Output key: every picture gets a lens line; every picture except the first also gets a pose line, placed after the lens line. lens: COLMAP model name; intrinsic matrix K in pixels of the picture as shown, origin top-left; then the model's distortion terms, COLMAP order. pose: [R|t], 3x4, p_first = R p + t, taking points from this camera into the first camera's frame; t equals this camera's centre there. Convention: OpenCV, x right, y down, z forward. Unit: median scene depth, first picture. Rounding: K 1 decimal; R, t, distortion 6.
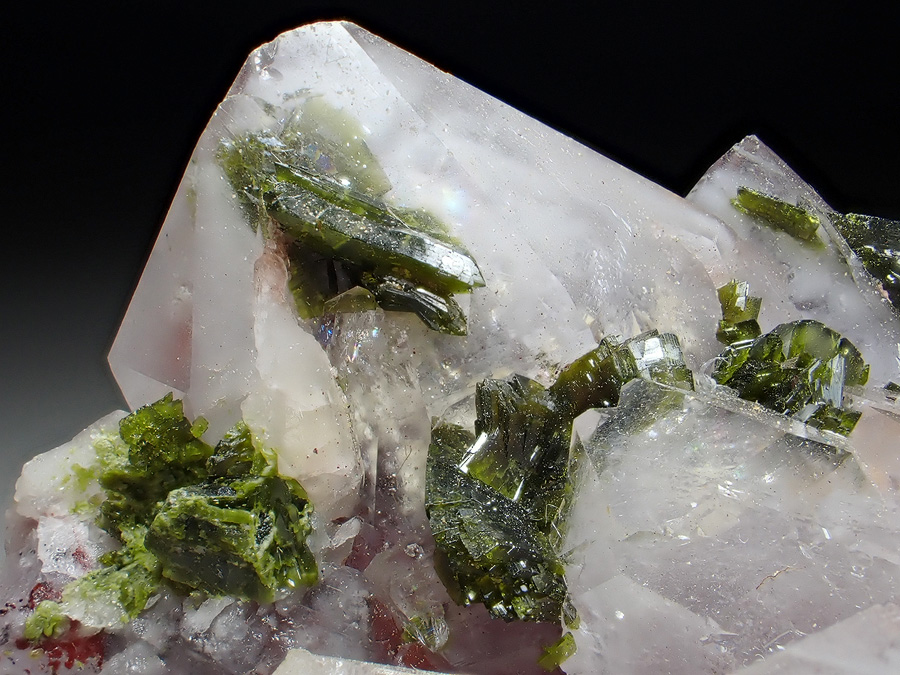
lens RADIAL K [[1683.1, 0, 449.6], [0, 1683.1, 336.2], [0, 0, 1]] dist [0.003652, 0.000000]
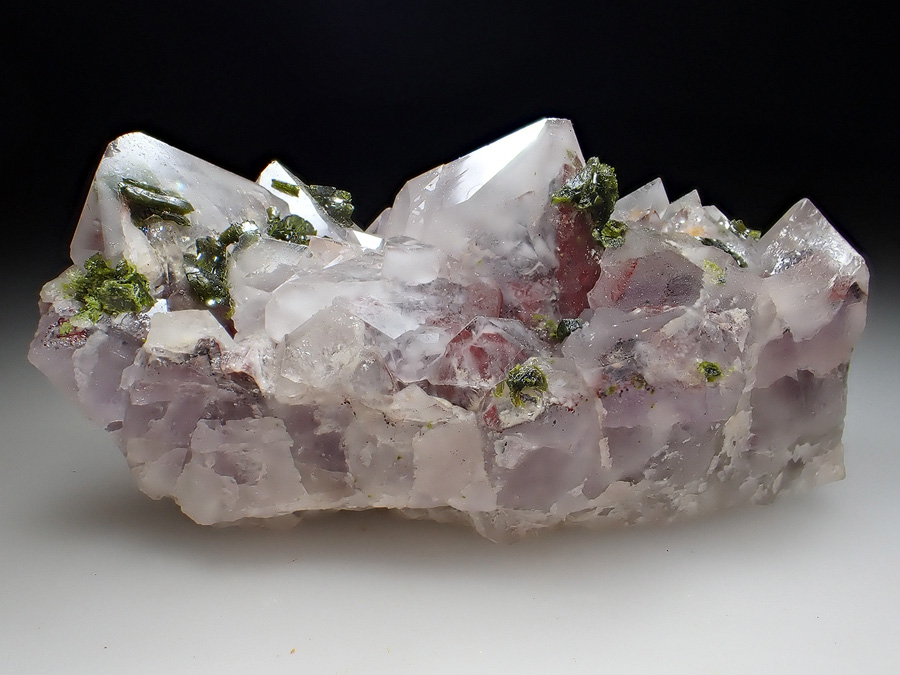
lens RADIAL K [[941.3, 0, 446.9], [0, 941.3, 340.0], [0, 0, 1]] dist [-0.012767, 0.000000]
pose [[0.944731, -0.123518, 0.303689, -0.102498], [0.104363, 0.991430, 0.078580, 0.128914], [-0.310792, -0.042543, 0.949525, -0.925816]]
